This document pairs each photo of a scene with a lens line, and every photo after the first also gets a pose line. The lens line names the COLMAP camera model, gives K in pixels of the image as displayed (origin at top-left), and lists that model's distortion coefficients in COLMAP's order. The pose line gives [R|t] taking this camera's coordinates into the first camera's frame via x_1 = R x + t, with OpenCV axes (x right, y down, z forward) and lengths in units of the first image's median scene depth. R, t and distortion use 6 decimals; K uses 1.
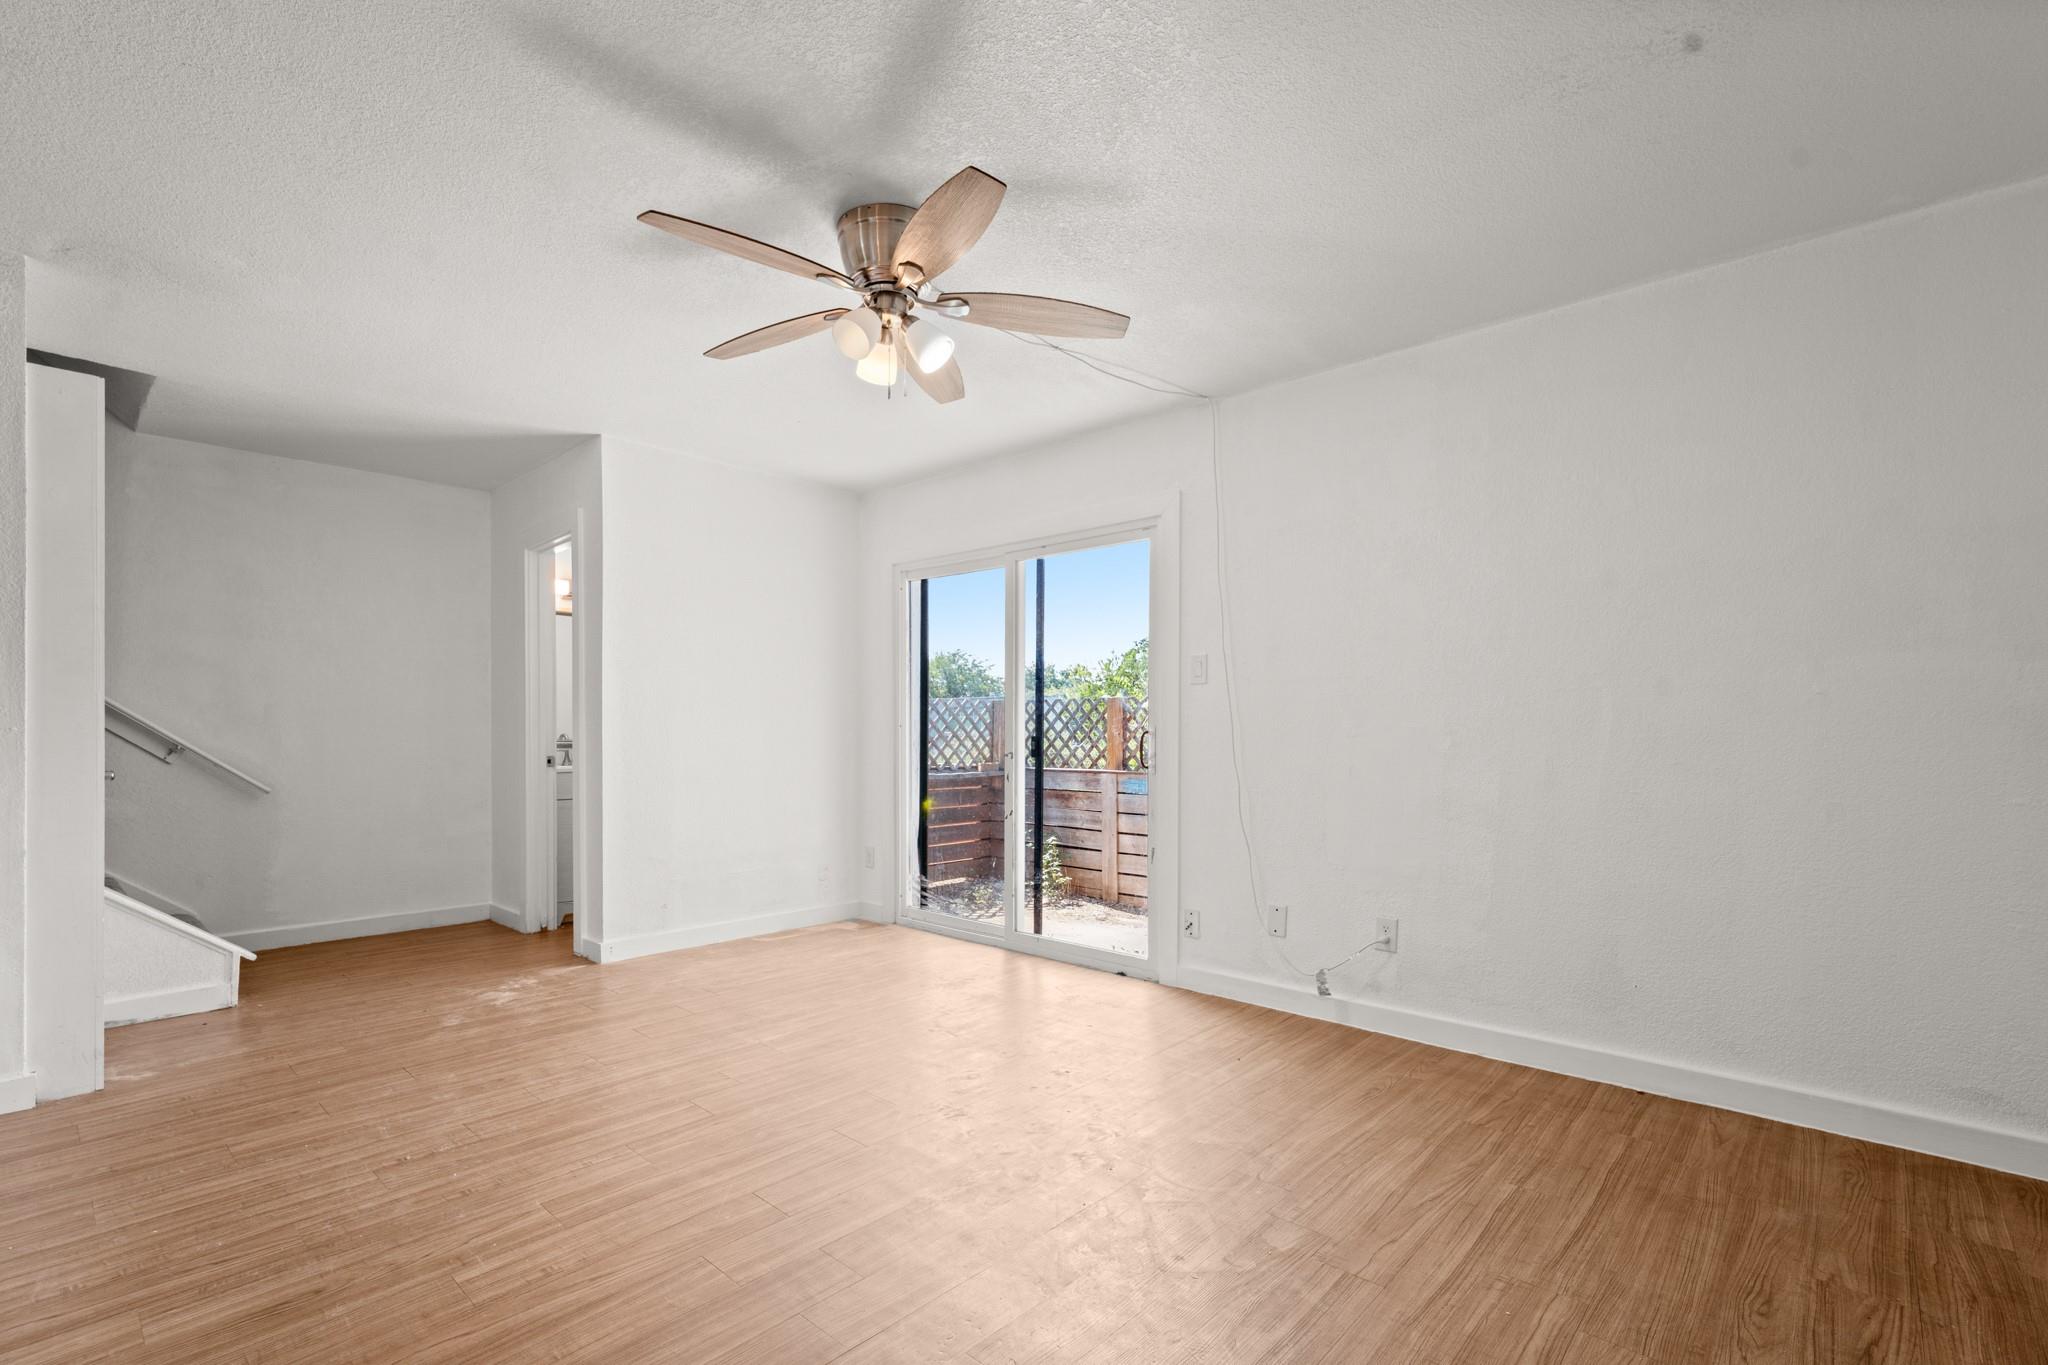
lens RADIAL K [[928.3, 0, 1027.5], [0, 928.3, 708.4], [0, 0, 1]] dist [-0.000470, 0.000119]
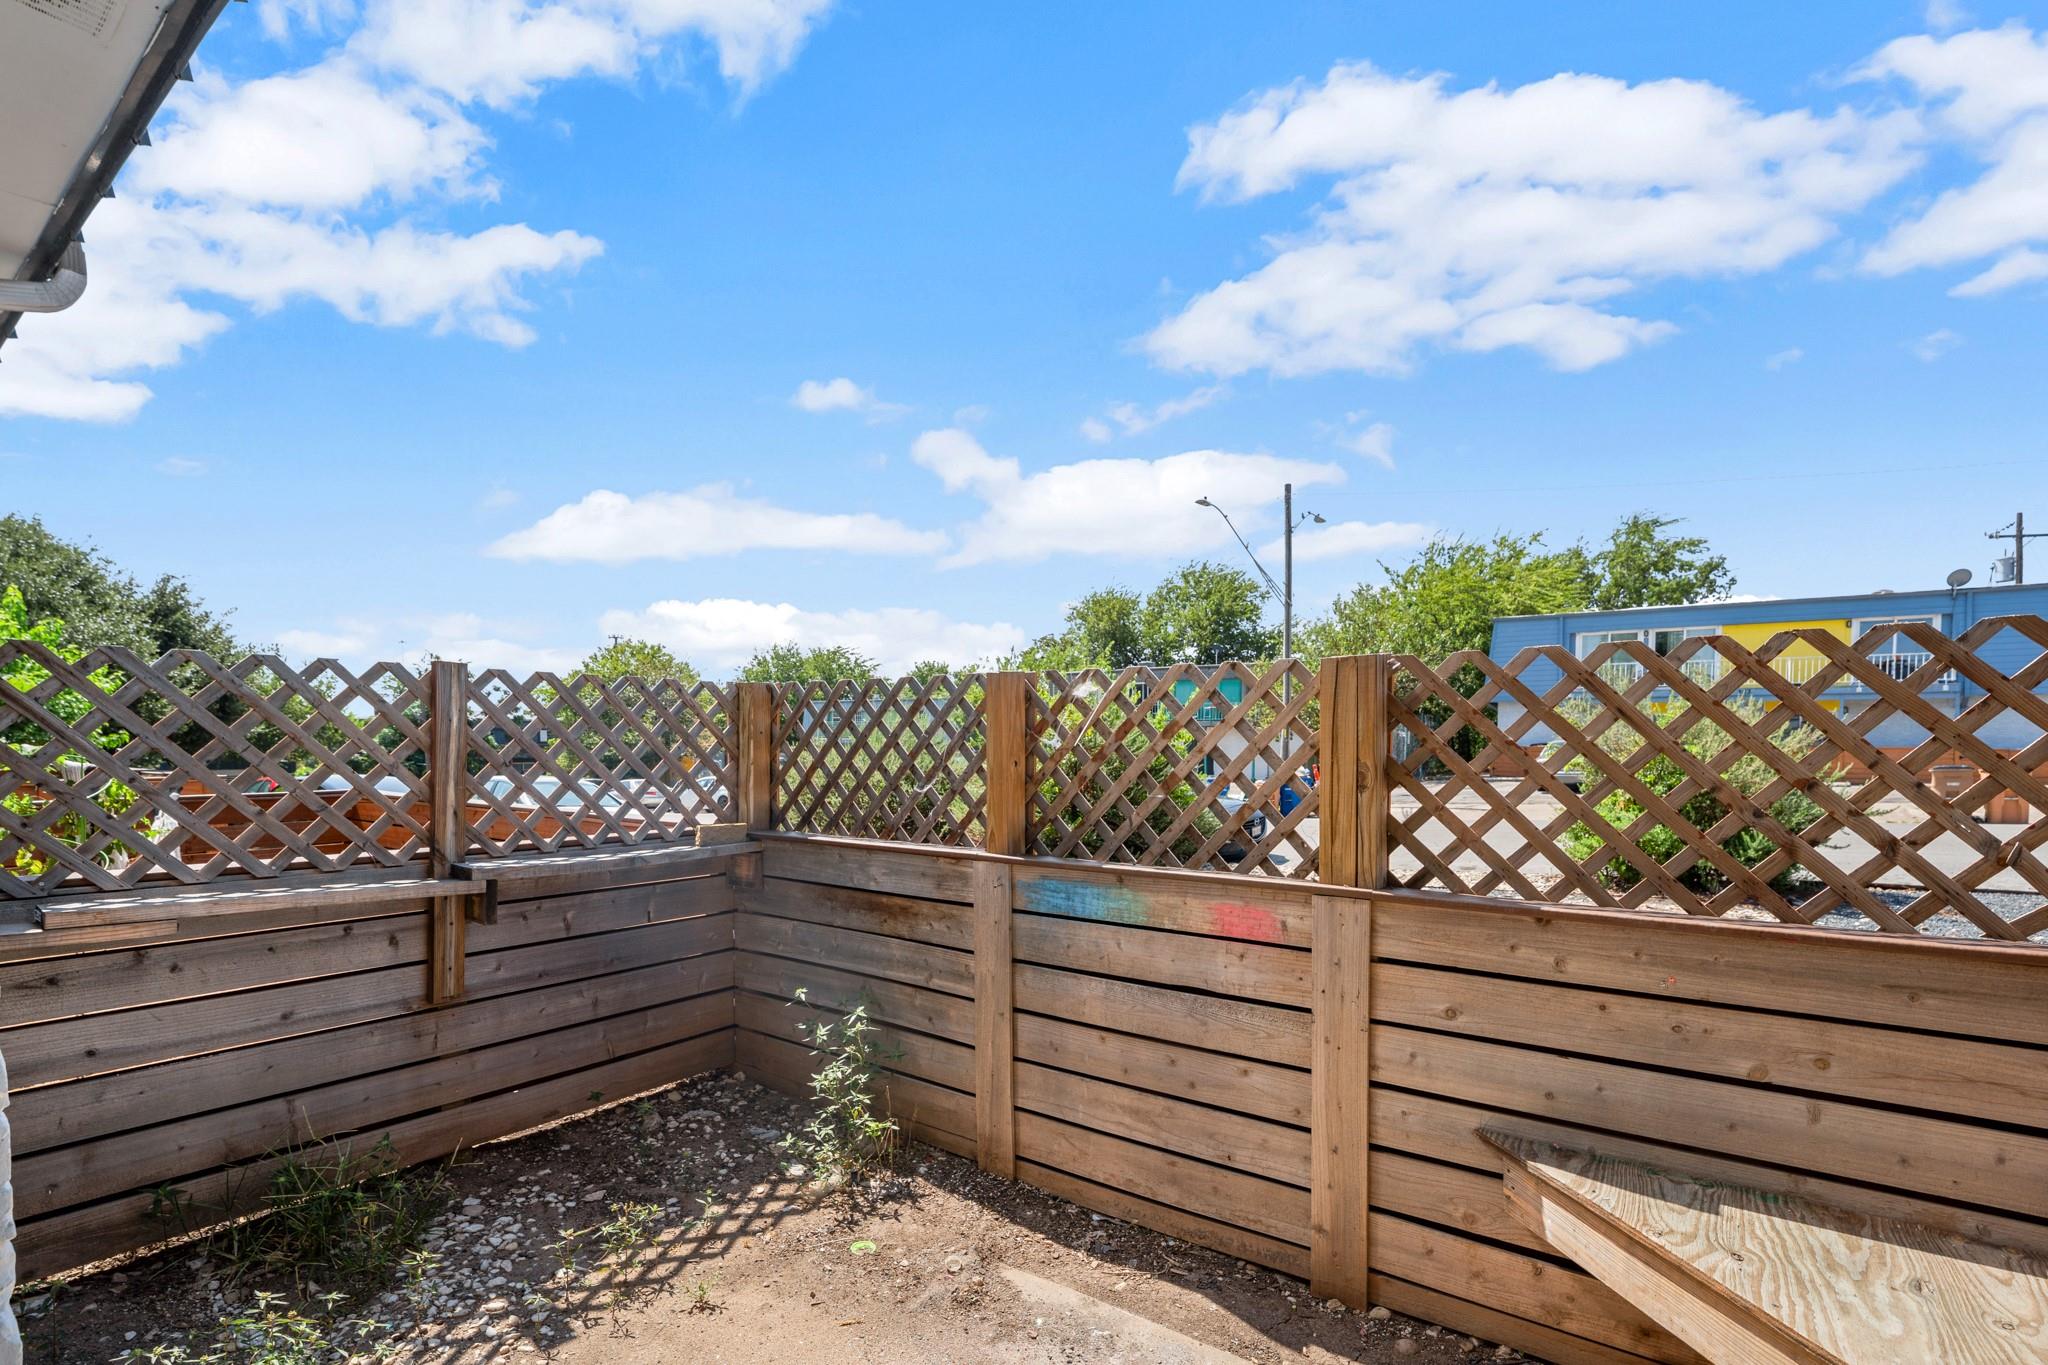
lens RADIAL K [[956.1, 0, 1007.4], [0, 956.1, 727.7], [0, 0, 1]] dist [-0.003313, -0.000727]
pose [[0.996070, 0.000763, 0.088569, 0.057478], [-0.002109, 0.999884, 0.015104, 0.005828], [-0.088547, -0.015231, 0.995956, 0.581282]]
